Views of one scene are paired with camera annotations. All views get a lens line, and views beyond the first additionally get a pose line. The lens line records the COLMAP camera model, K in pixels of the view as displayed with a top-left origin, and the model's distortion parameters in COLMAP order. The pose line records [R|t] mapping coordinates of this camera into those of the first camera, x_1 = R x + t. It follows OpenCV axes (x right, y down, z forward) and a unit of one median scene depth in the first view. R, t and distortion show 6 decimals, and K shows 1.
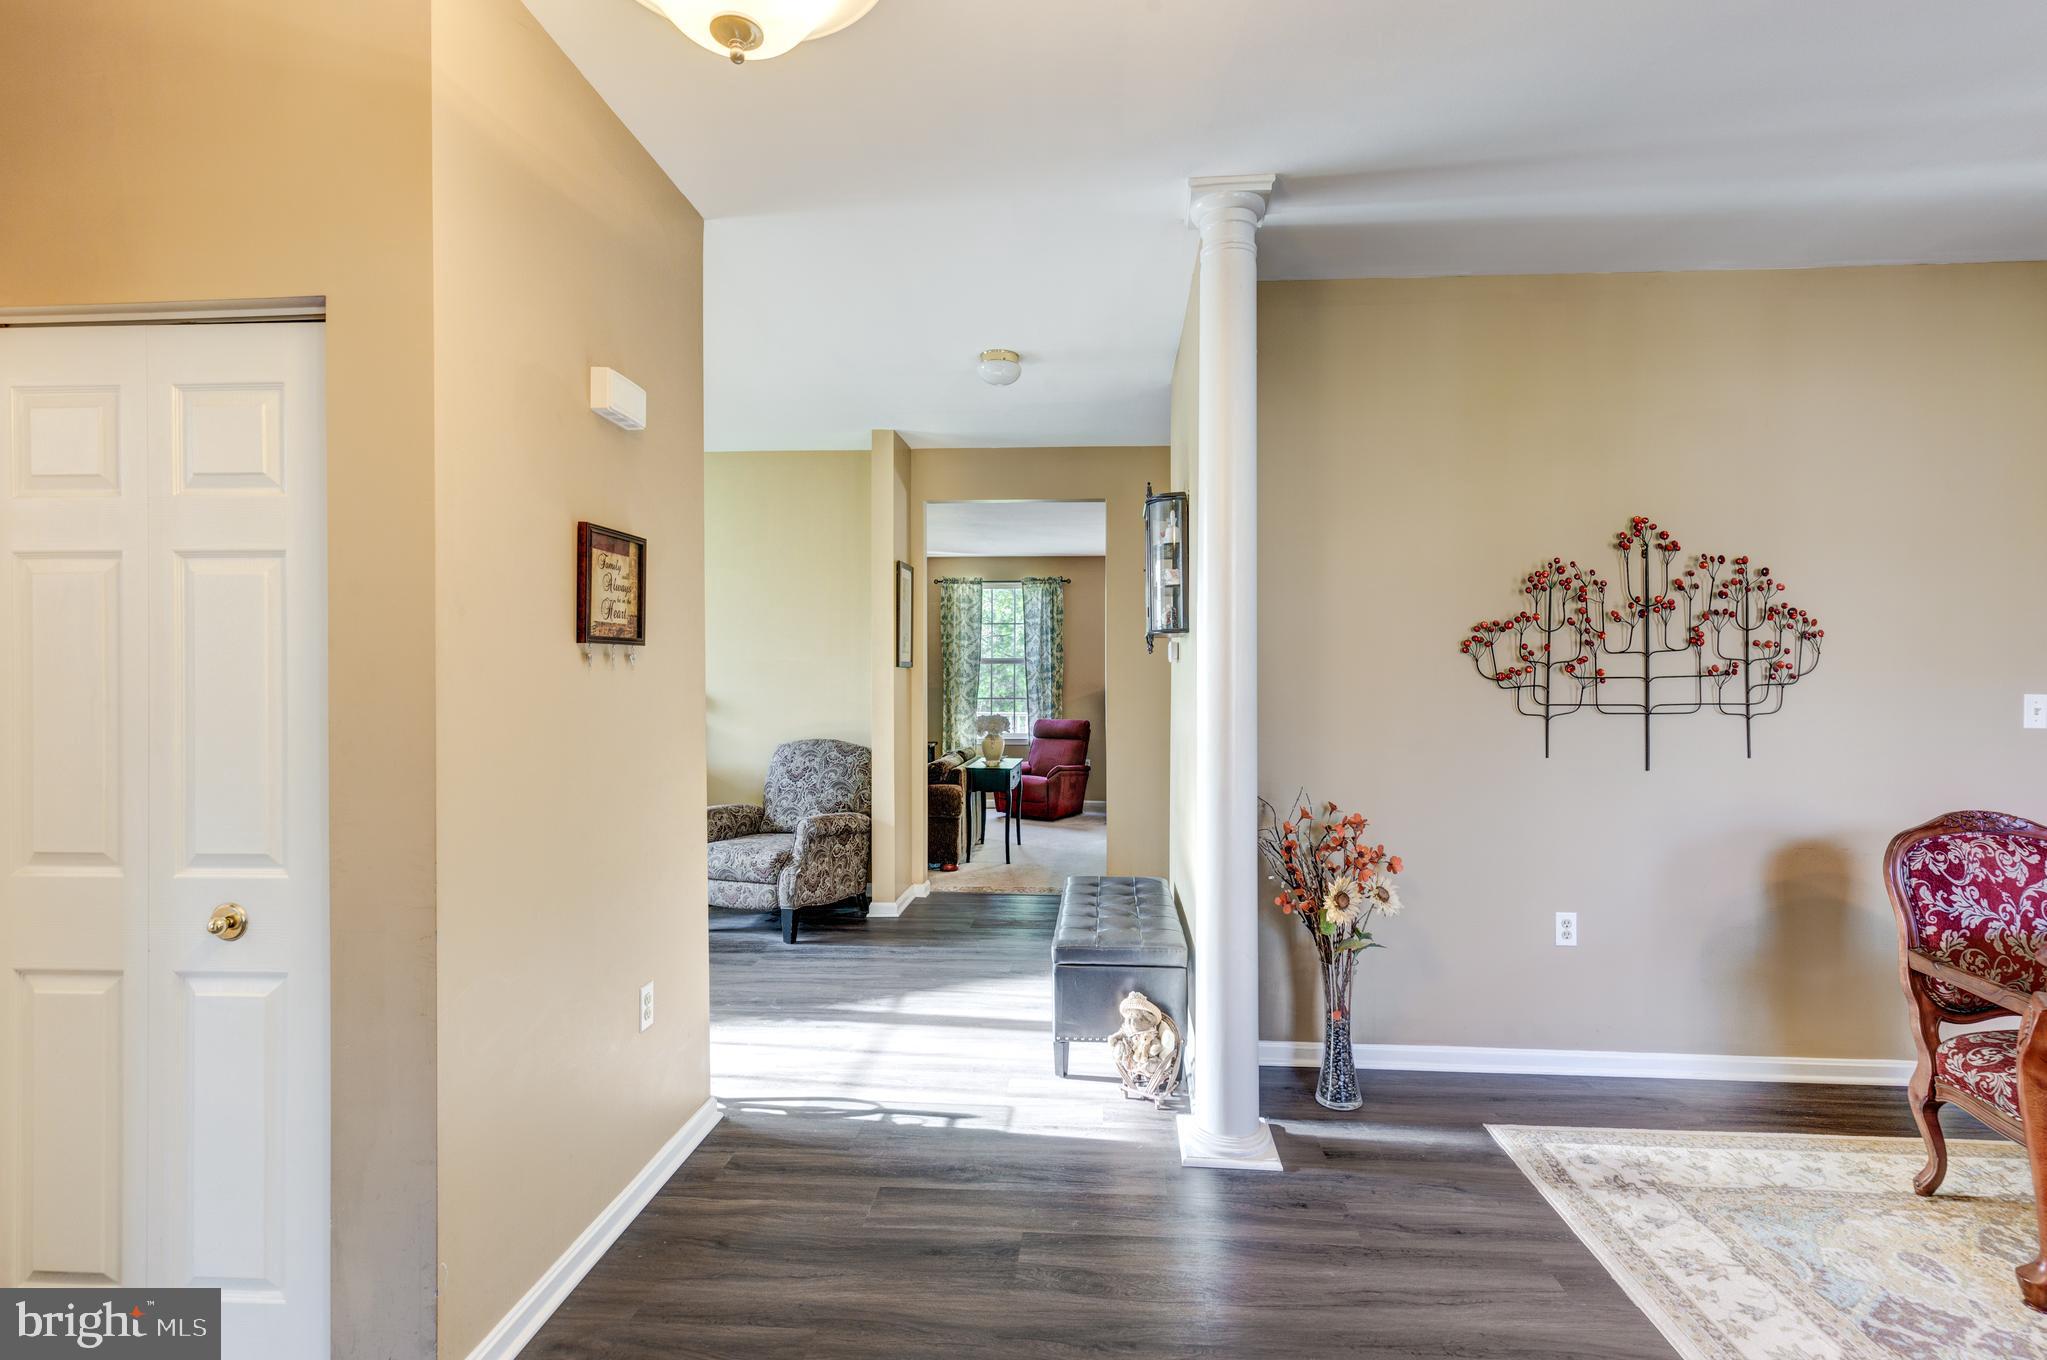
lens RADIAL K [[928.3, 0, 1038.4], [0, 928.3, 683.6], [0, 0, 1]] dist [-0.000179, 0.000087]
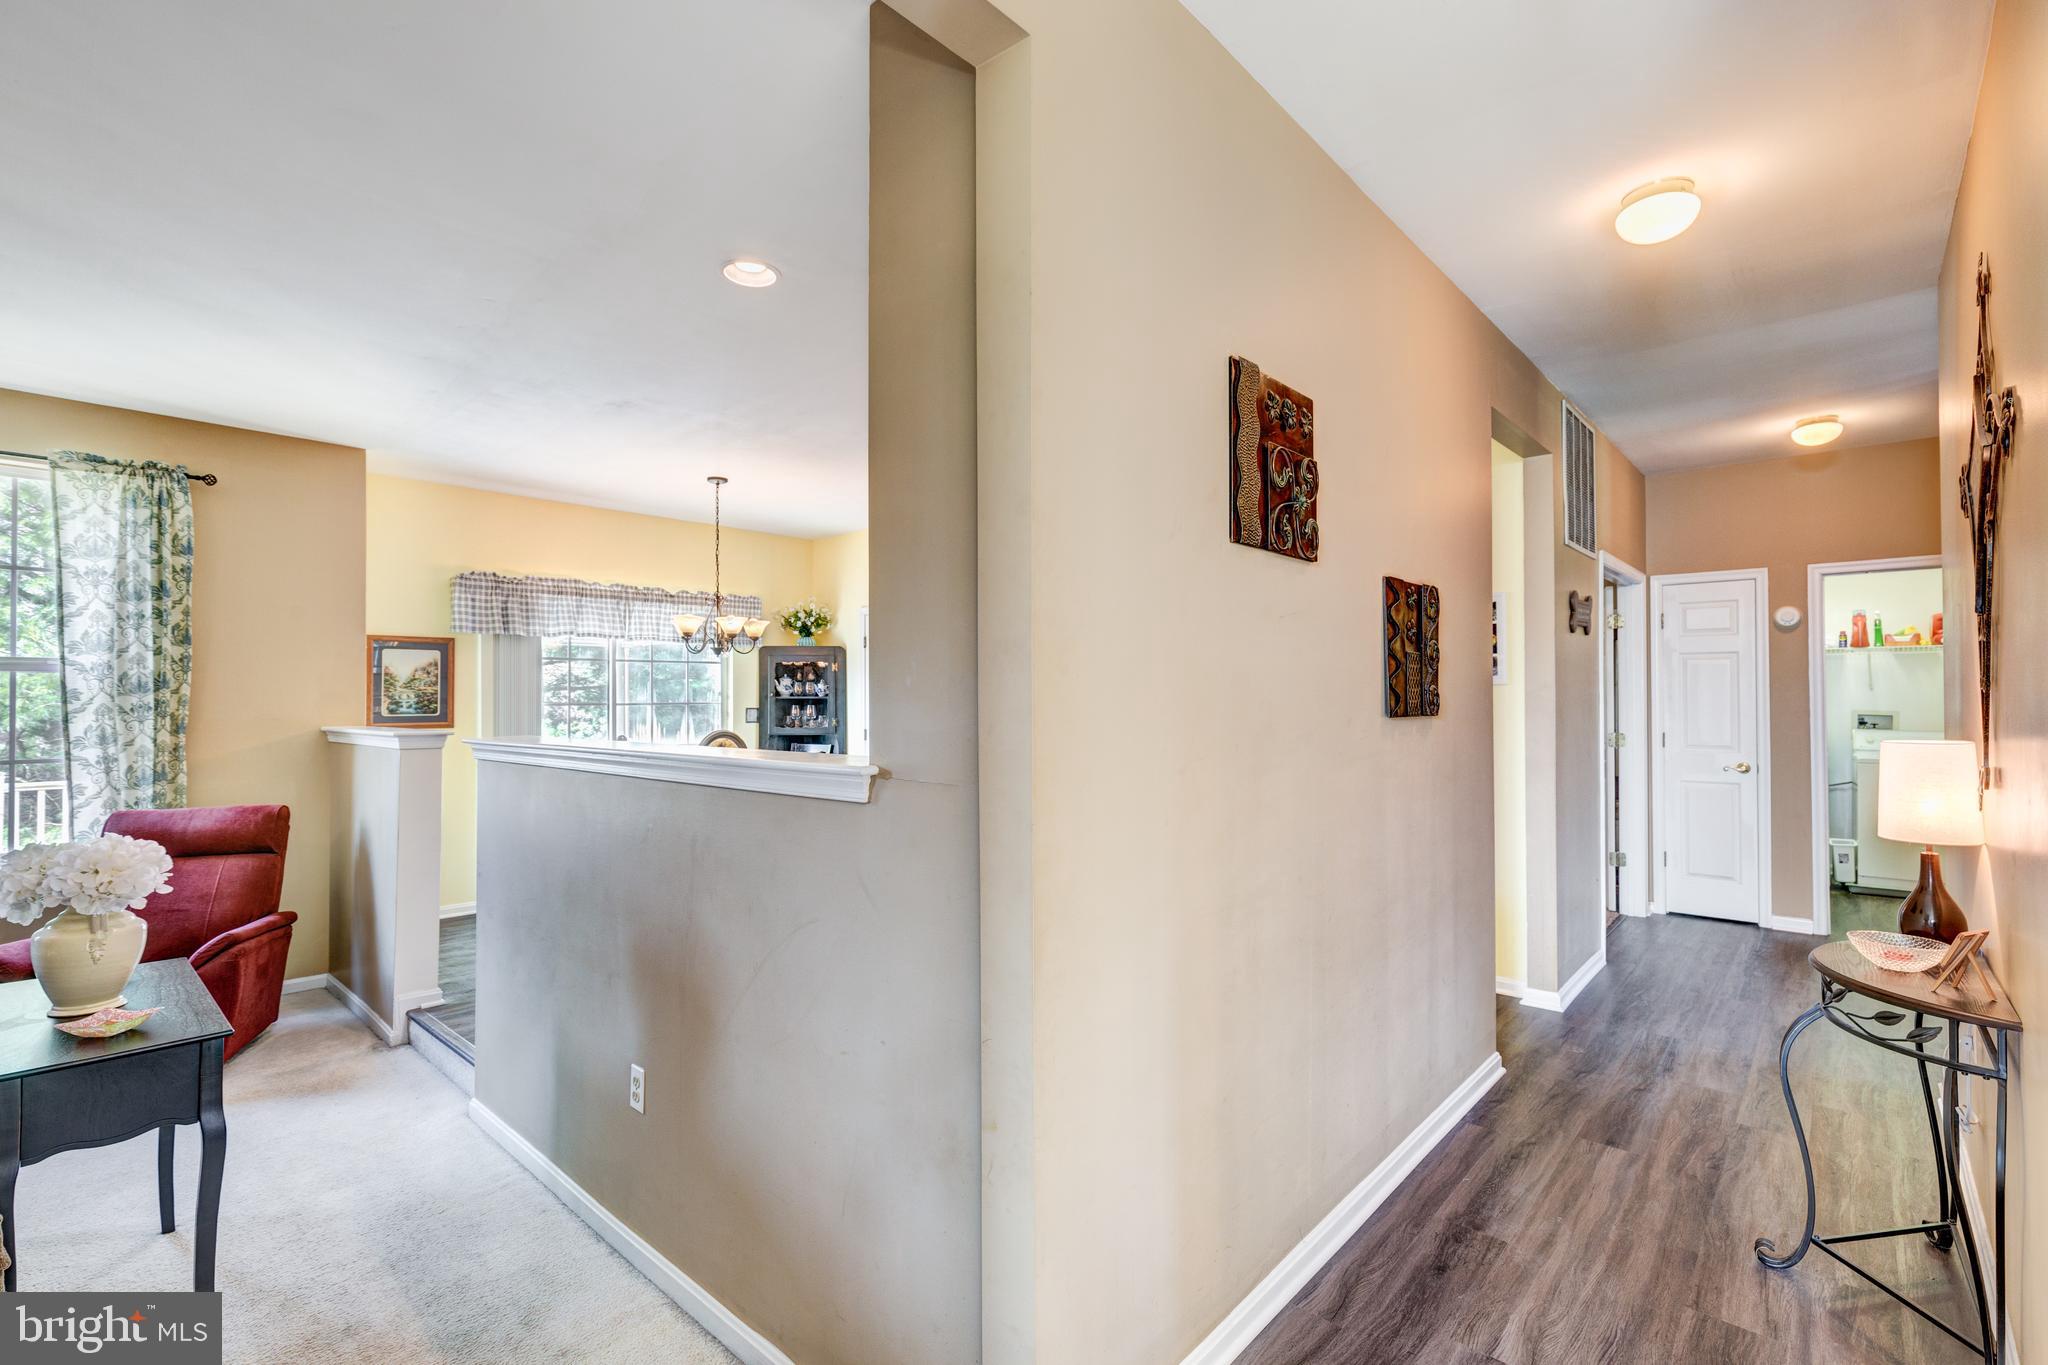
lens RADIAL K [[928.7, 0, 1038.9], [0, 928.7, 686.1], [0, 0, 1]] dist [-0.000179, 0.000087]
pose [[0.599496, 0.005451, 0.800360, -0.079963], [0.002986, 0.999955, -0.009047, -0.010600], [-0.800373, 0.007814, 0.599452, 0.439116]]
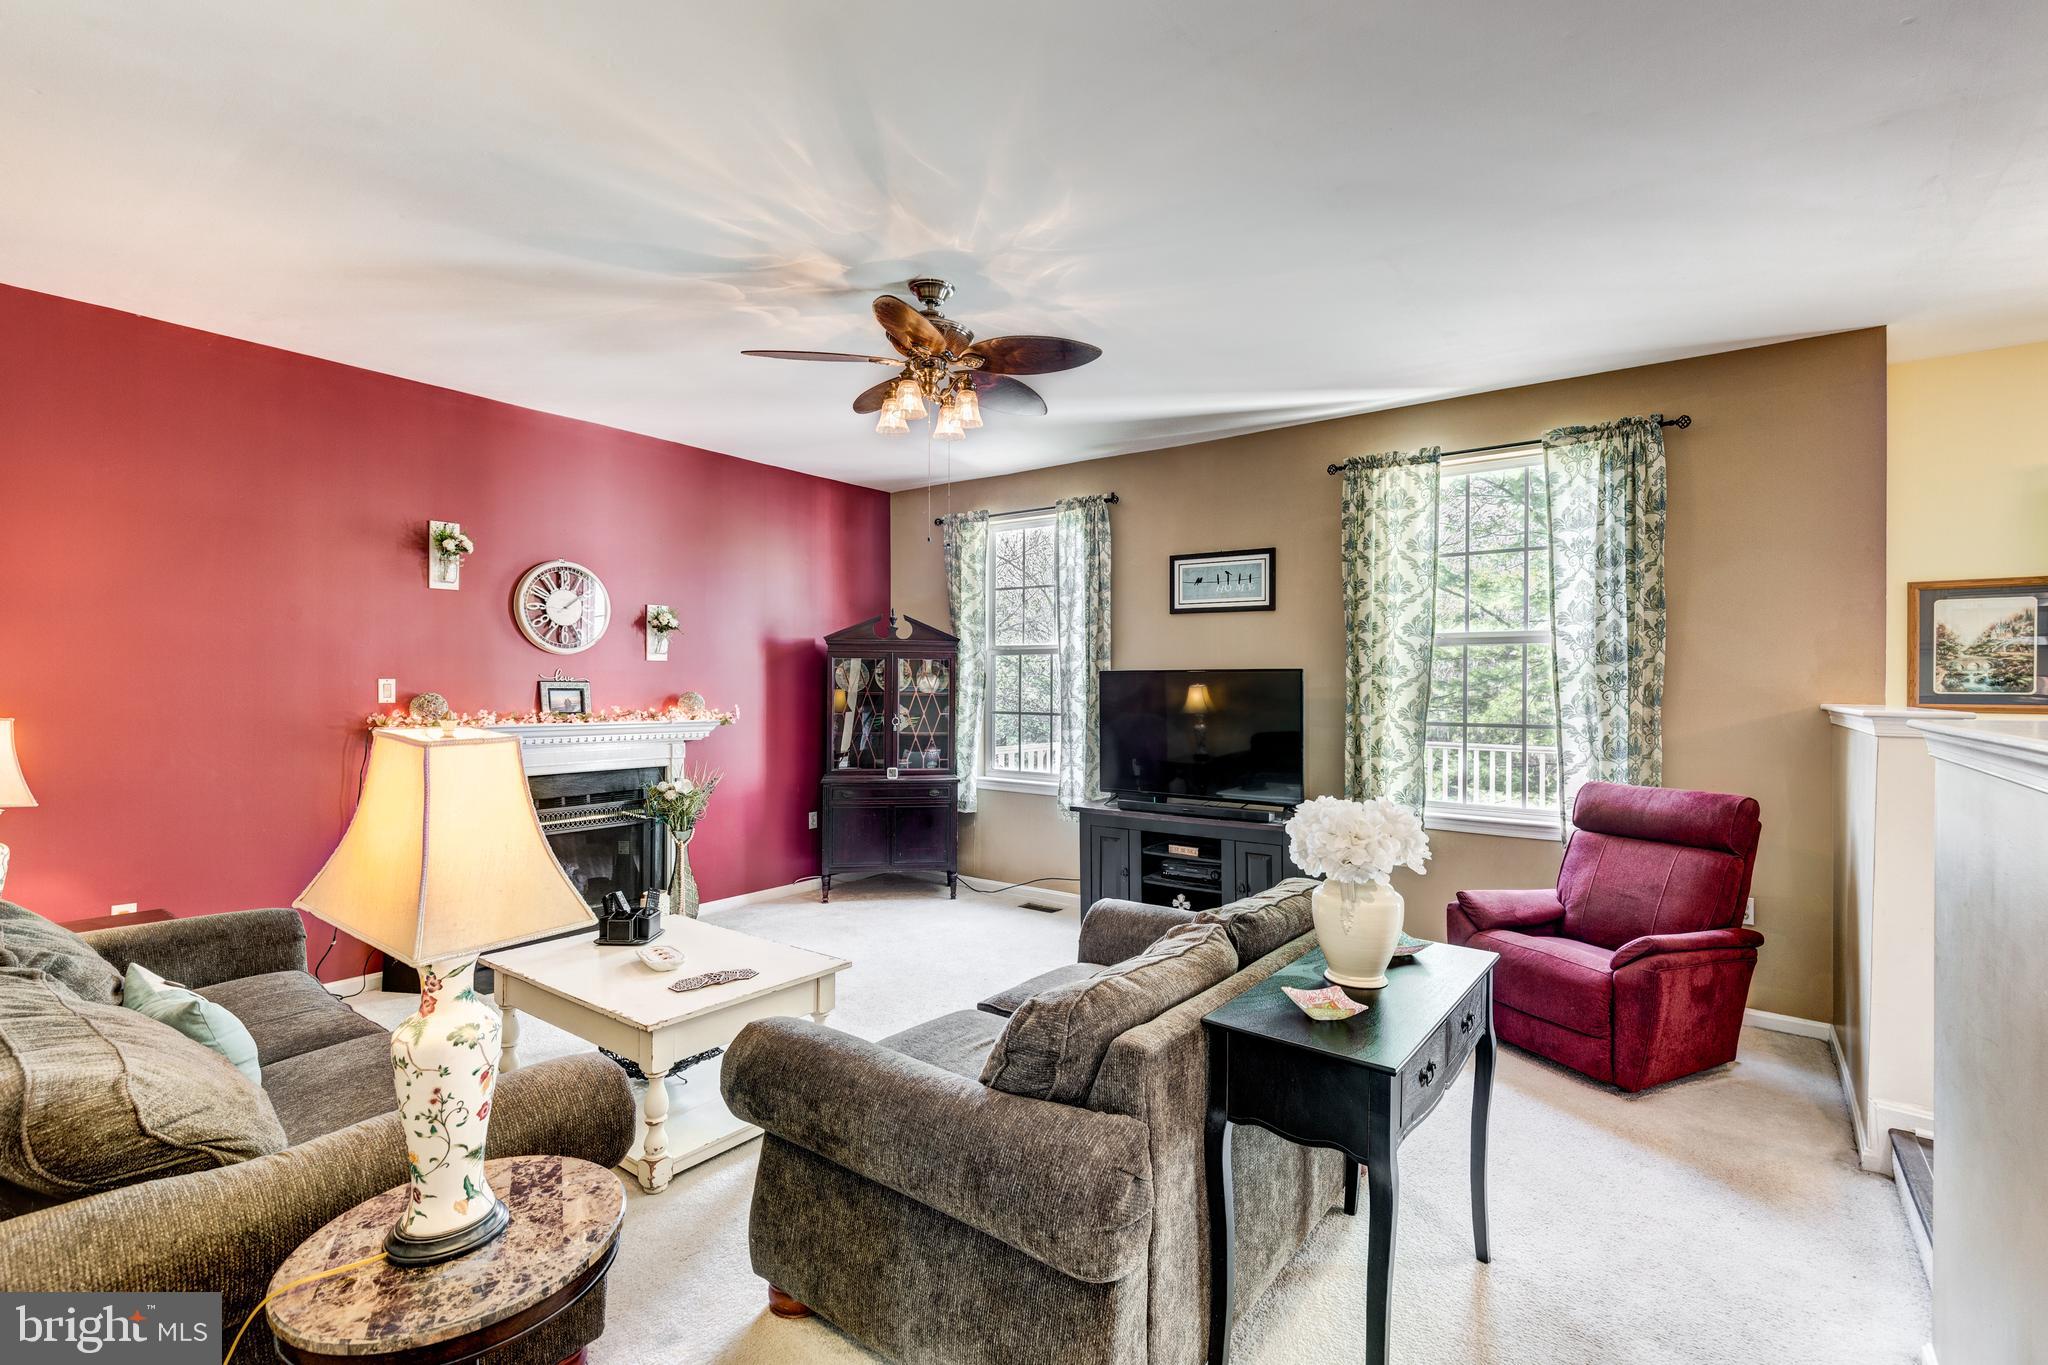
lens RADIAL K [[906.7, 0, 1027.9], [0, 906.7, 684.8], [0, 0, 1]] dist [0.000491, 0.000196]
pose [[0.840481, 0.003896, -0.541826, 0.008295], [-0.002556, 0.999992, 0.003225, -0.003323], [0.541834, -0.001326, 0.840484, 0.541483]]
